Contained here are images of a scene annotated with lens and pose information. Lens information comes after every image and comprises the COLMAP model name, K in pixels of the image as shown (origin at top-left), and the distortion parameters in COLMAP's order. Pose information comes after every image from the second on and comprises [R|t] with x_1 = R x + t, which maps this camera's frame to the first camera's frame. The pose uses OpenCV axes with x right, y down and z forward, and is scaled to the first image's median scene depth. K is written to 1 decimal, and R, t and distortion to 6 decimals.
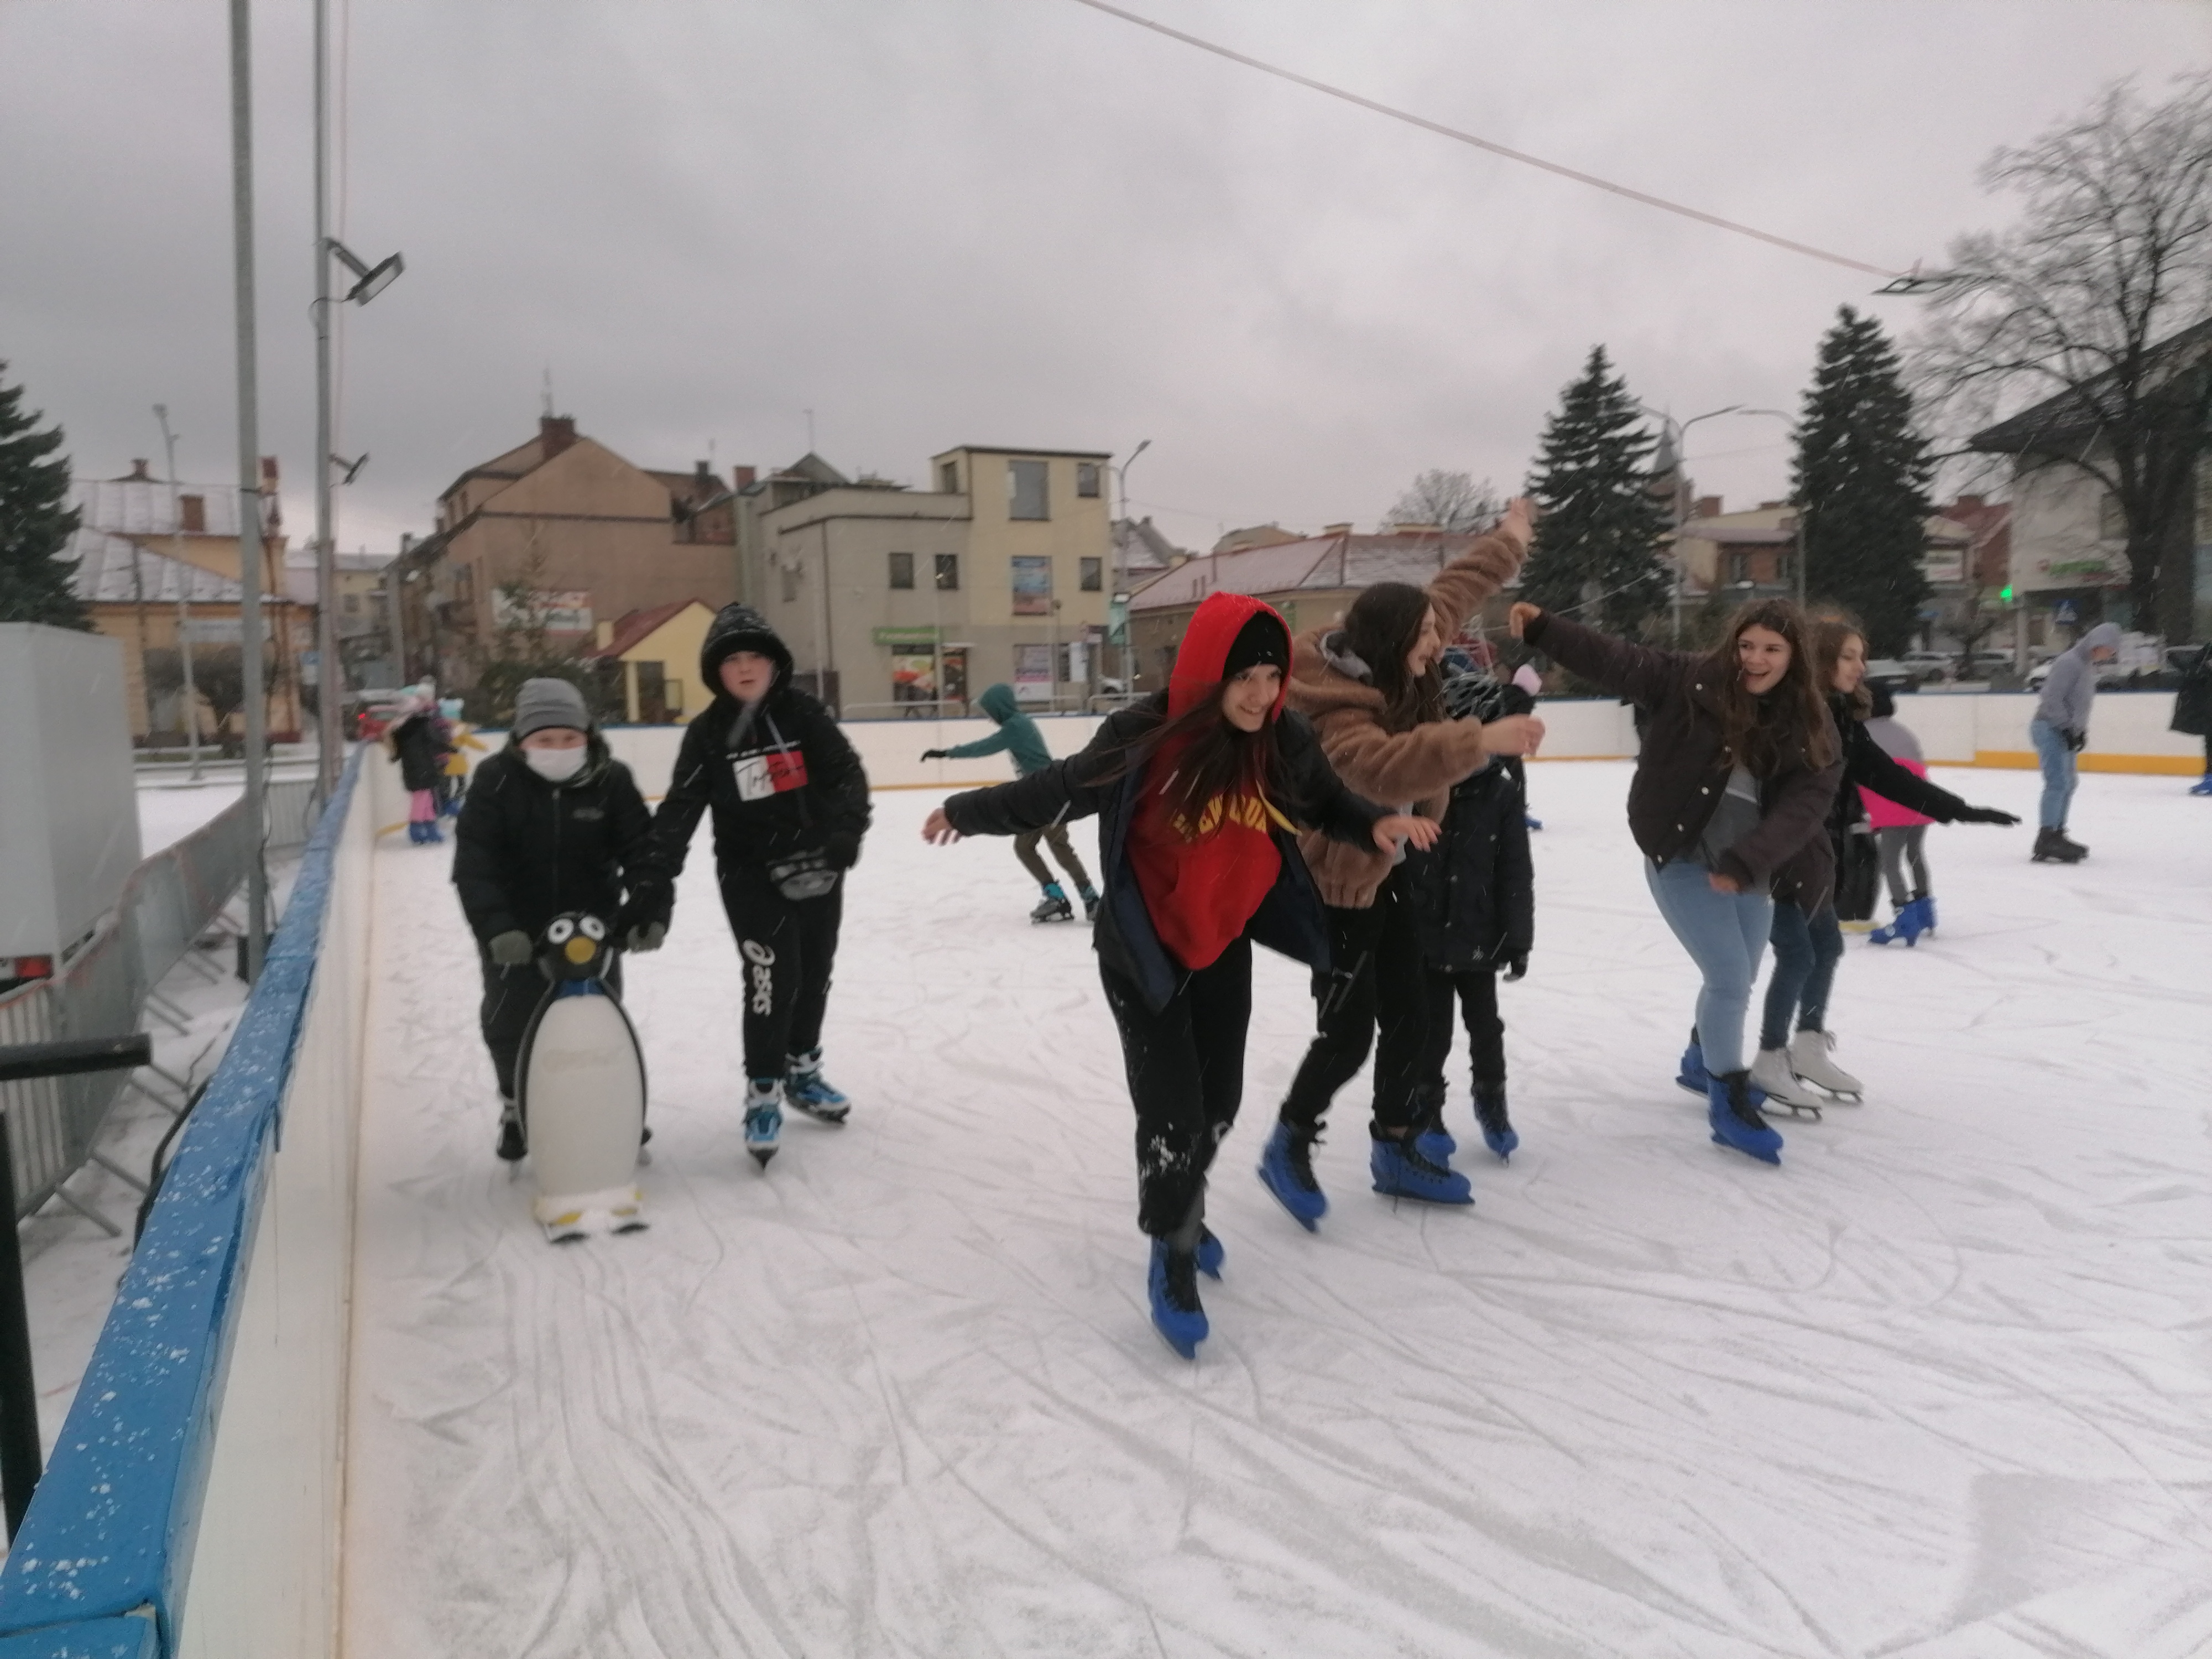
lens RADIAL K [[1631.3, 0, 1106.0], [0, 1631.3, 829.5], [0, 0, 1]] dist [0.101625, -0.130047]
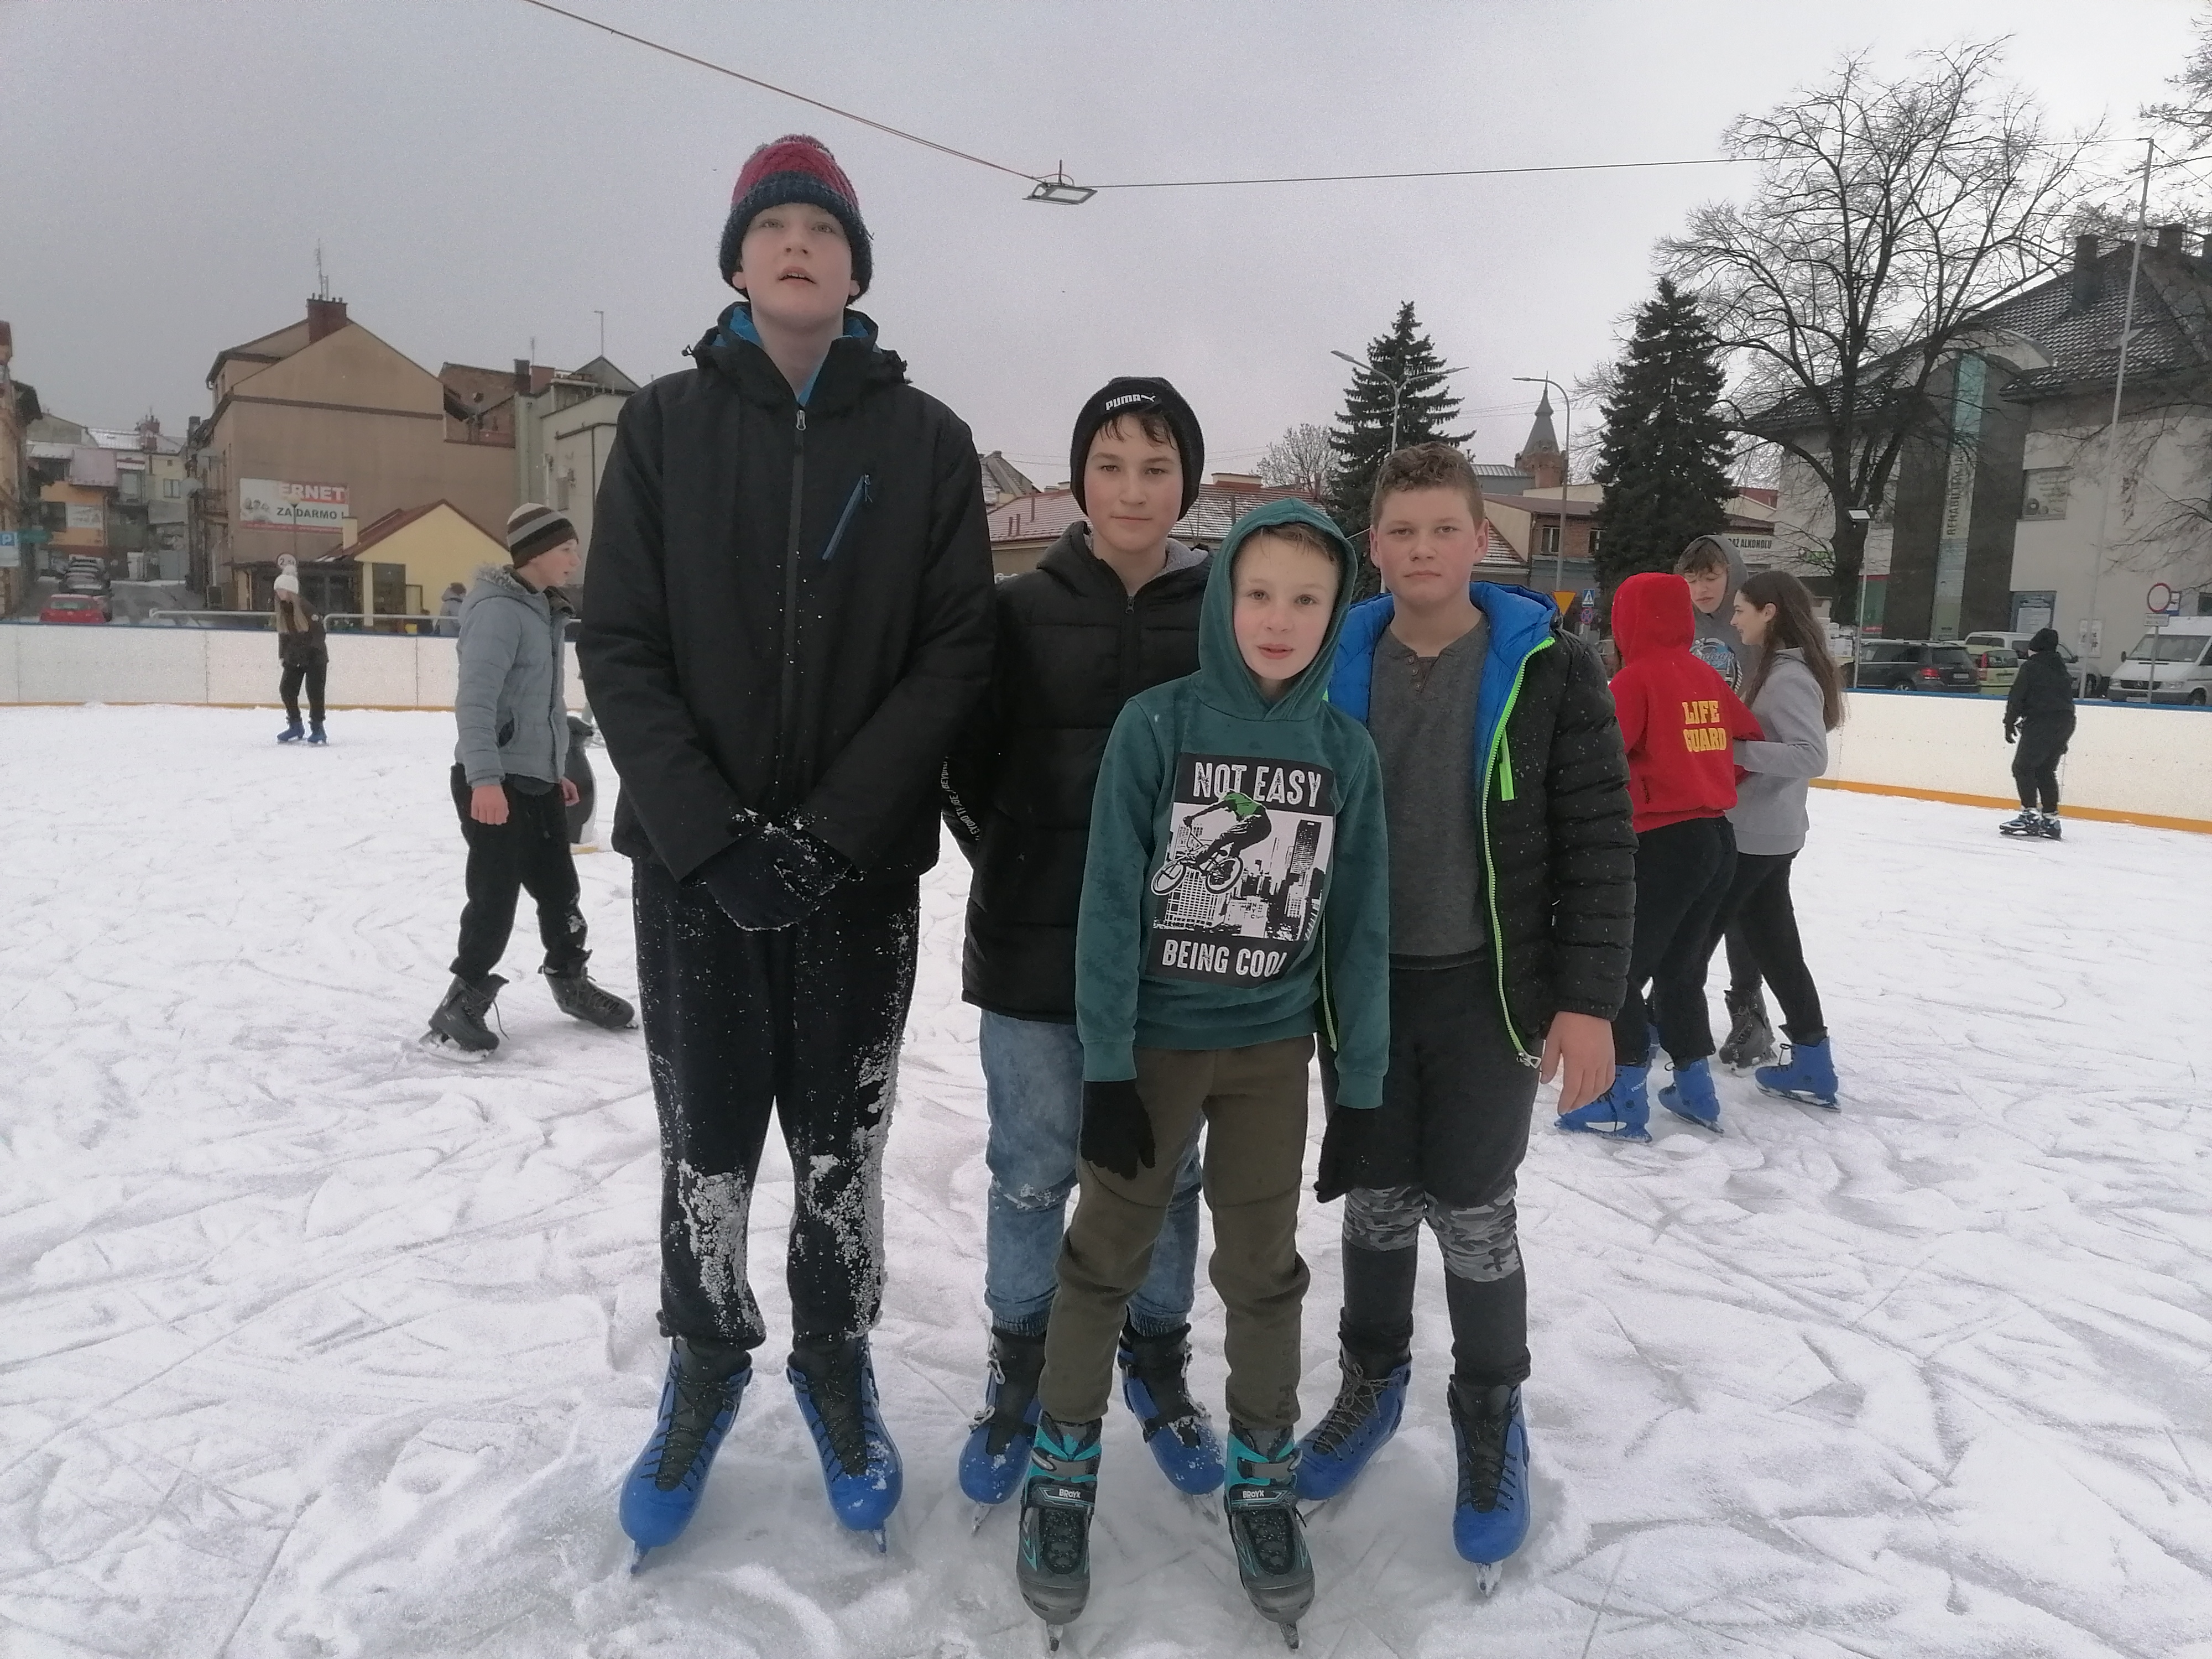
lens RADIAL K [[1631.3, 0, 1106.0], [0, 1631.3, 829.5], [0, 0, 1]] dist [0.101625, -0.130047]
pose [[0.997141, 0.051243, 0.055528, 0.139361], [-0.053180, 0.998006, 0.033985, -0.006532], [-0.053676, -0.036841, 0.997879, 0.033856]]
